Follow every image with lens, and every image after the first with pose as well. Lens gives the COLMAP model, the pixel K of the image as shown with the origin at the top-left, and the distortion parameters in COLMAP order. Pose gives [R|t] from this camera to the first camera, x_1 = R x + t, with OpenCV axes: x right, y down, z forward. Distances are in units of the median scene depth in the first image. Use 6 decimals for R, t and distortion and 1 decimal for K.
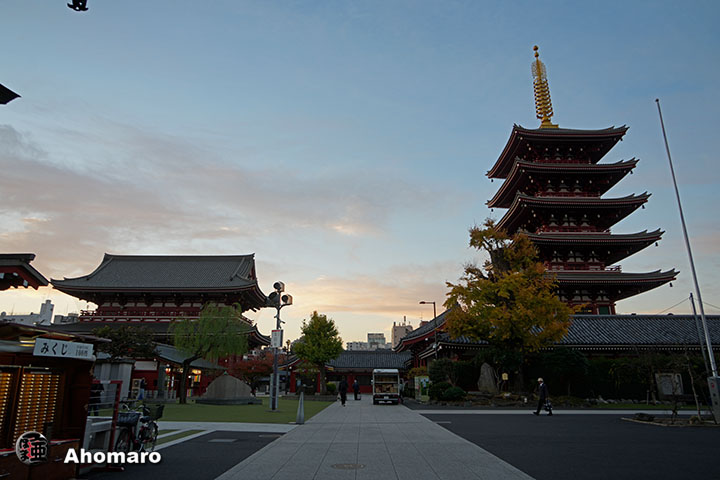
lens RADIAL K [[453.3, 0, 360.0], [0, 453.3, 240.0], [0, 0, 1]] dist [-0.003365, -0.000924]
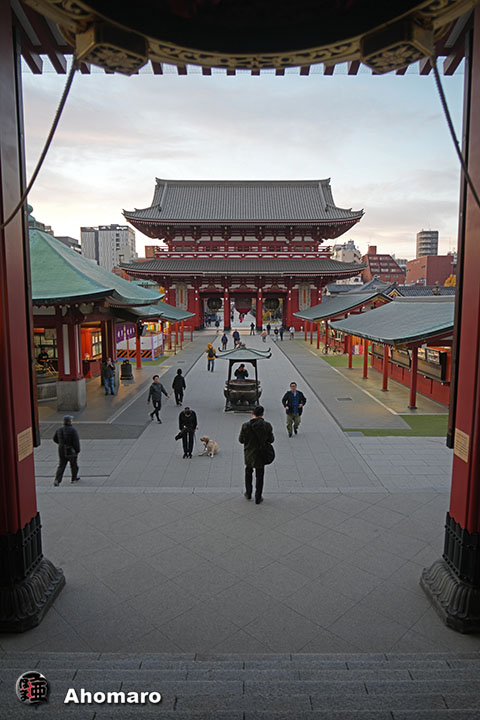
lens RADIAL K [[453.3, 0, 240.0], [0, 453.3, 360.0], [0, 0, 1]] dist [-0.003365, -0.000924]
pose [[0.999934, -0.003557, -0.010937, -0.426791], [0.007585, 0.918809, 0.394629, 0.007572], [0.008646, -0.394686, 0.918776, 0.066572]]
